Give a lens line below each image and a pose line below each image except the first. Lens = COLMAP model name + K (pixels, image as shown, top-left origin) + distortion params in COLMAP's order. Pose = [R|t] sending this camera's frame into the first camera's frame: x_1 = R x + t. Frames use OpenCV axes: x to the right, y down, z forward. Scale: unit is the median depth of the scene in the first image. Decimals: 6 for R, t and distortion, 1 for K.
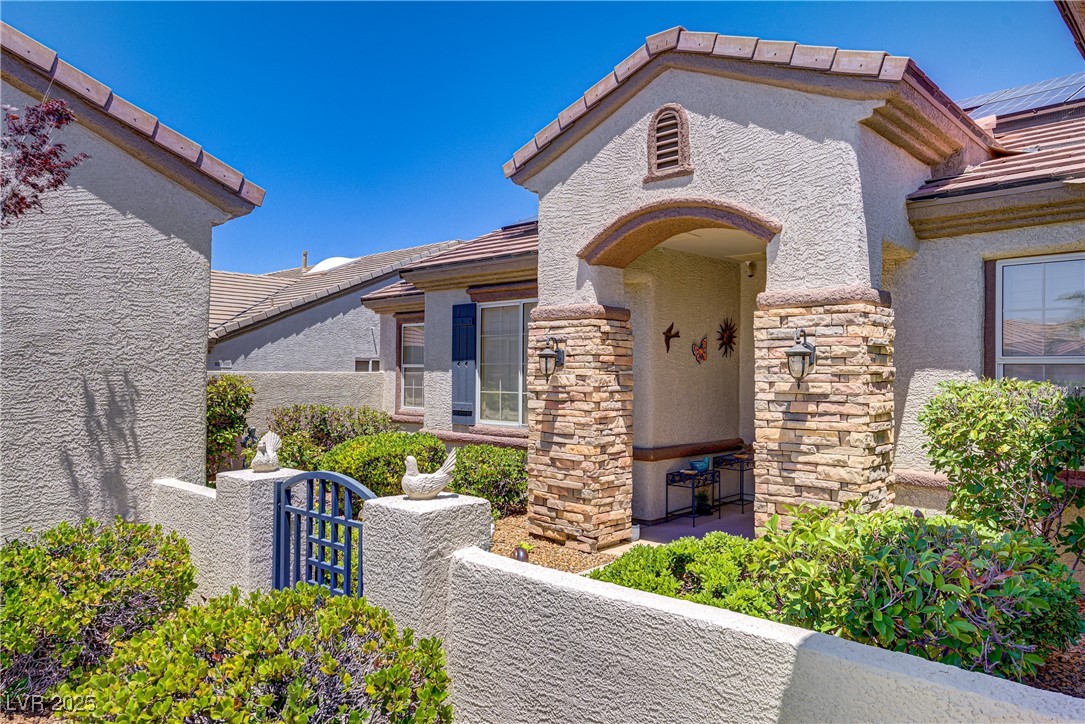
lens RADIAL K [[757.3, 0, 542.5], [0, 757.3, 362.0], [0, 0, 1]] dist [-0.005712, -0.000162]
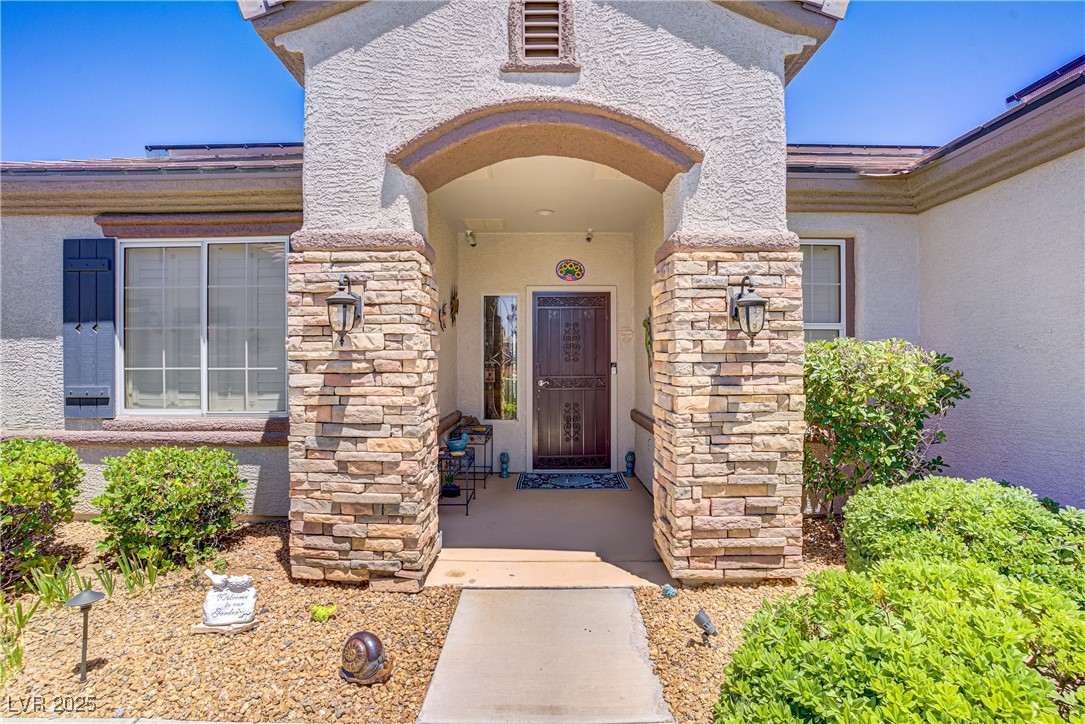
lens RADIAL K [[534.1, 0, 546.0], [0, 534.1, 362.2], [0, 0, 1]] dist [-0.081869, 0.037784]
pose [[0.729082, -0.009384, 0.684362, -0.184976], [-0.004089, 0.999828, 0.018066, 0.035673], [-0.684414, -0.015970, 0.728918, 0.603398]]
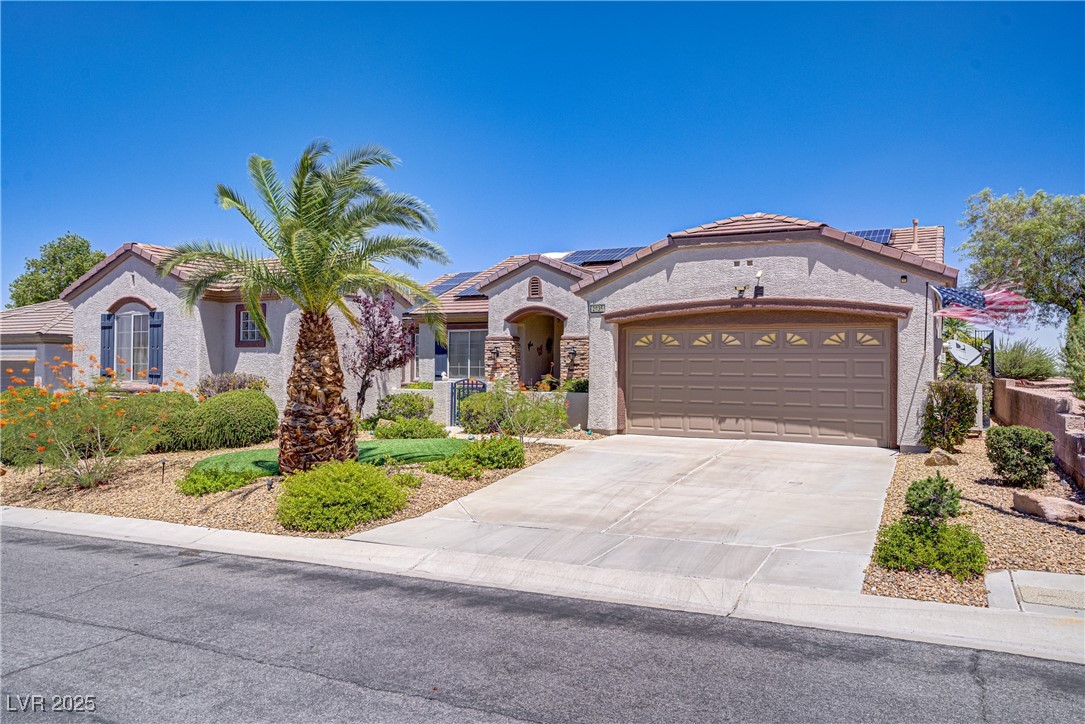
lens RADIAL K [[757.3, 0, 542.5], [0, 757.3, 362.0], [0, 0, 1]] dist [-0.005712, -0.000162]
pose [[0.967468, 0.004537, 0.252952, -0.615037], [-0.006798, 0.999944, 0.008063, 0.004135], [-0.252902, -0.009520, 0.967445, -2.125678]]
